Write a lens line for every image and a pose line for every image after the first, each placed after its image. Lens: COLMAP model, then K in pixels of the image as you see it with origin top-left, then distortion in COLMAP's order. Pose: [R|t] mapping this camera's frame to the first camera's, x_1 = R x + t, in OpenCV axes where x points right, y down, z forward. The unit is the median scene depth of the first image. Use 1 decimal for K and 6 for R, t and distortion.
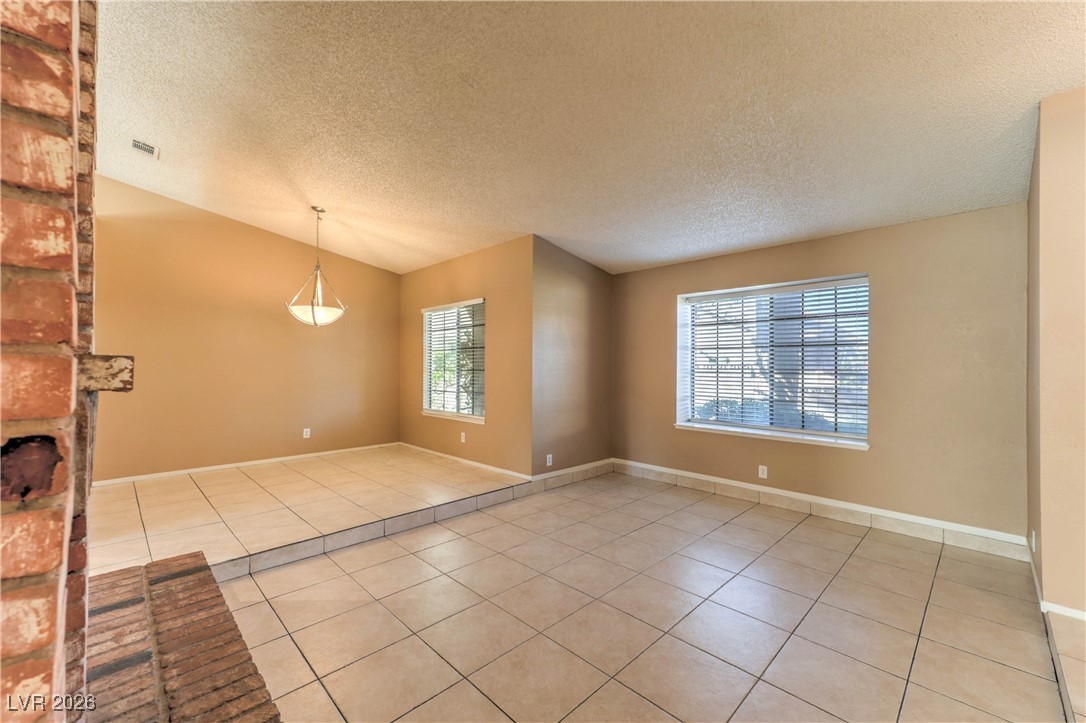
lens RADIAL K [[438.2, 0, 548.8], [0, 438.2, 362.7], [0, 0, 1]] dist [0.006598, 0.000313]
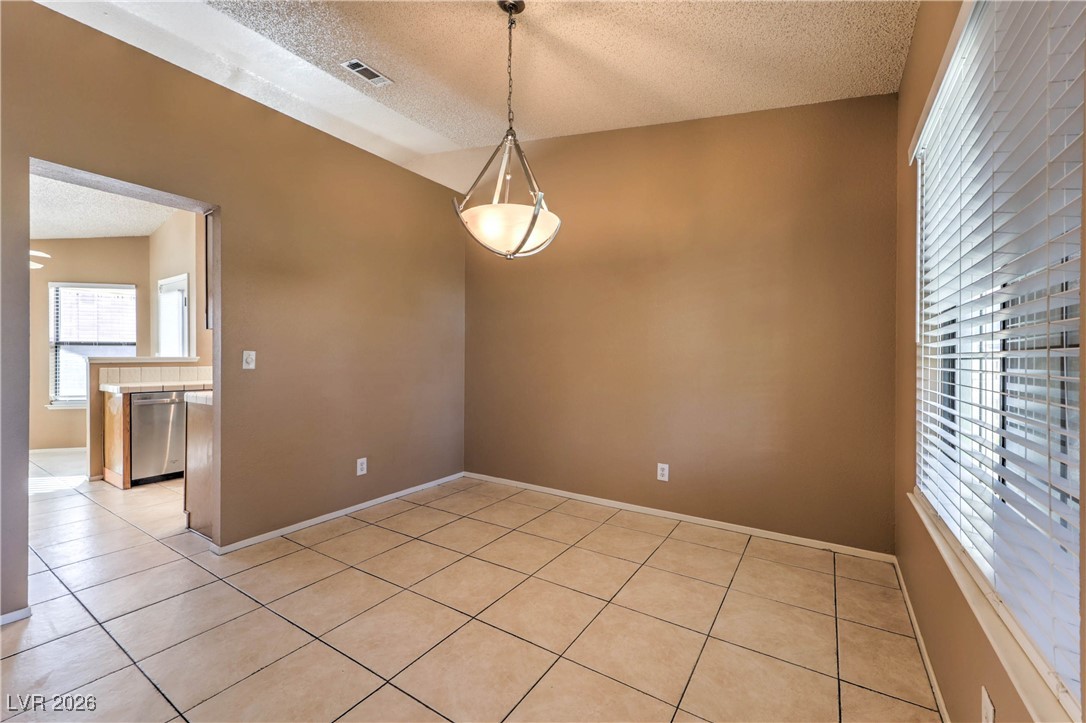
lens RADIAL K [[438.2, 0, 546.8], [0, 438.2, 359.1], [0, 0, 1]] dist [0.006598, 0.000313]
pose [[0.207170, 0.003406, -0.978299, -0.072756], [0.005240, 0.999976, 0.004591, 0.025179], [0.978291, -0.006077, 0.207147, 1.039707]]
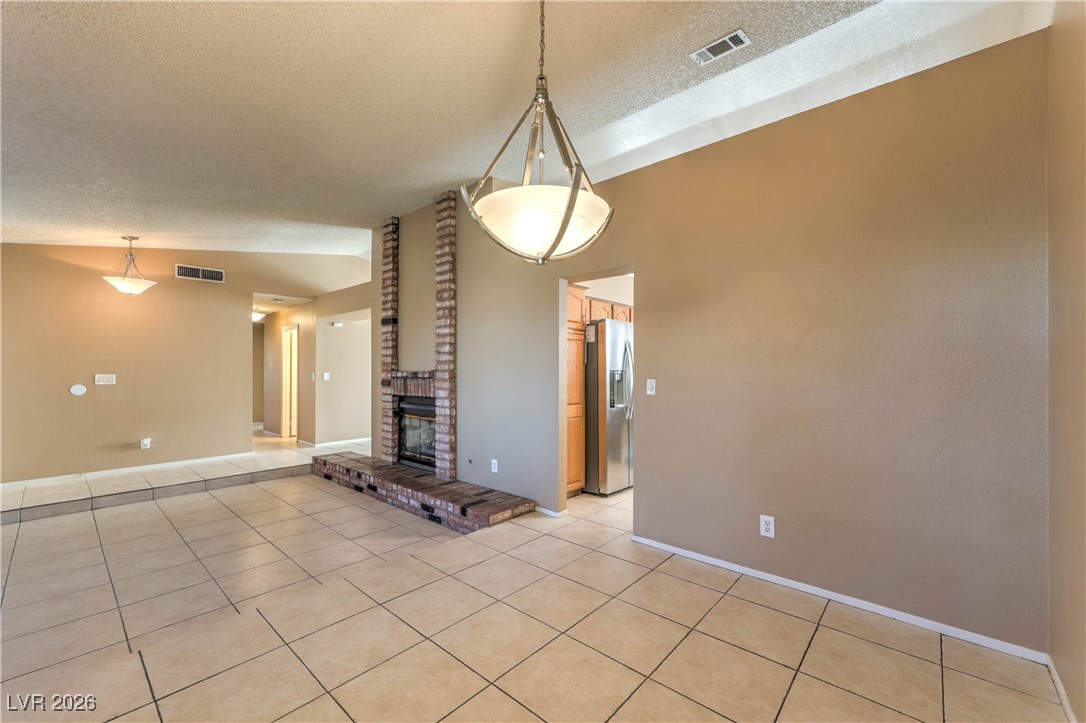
lens RADIAL K [[438.2, 0, 543.7], [0, 438.2, 366.0], [0, 0, 1]] dist [0.006598, 0.000313]
pose [[-0.998359, -0.001128, -0.057255, -0.563489], [-0.000280, 0.999890, -0.014816, 0.001687], [0.057266, -0.014776, -0.998250, 1.484858]]
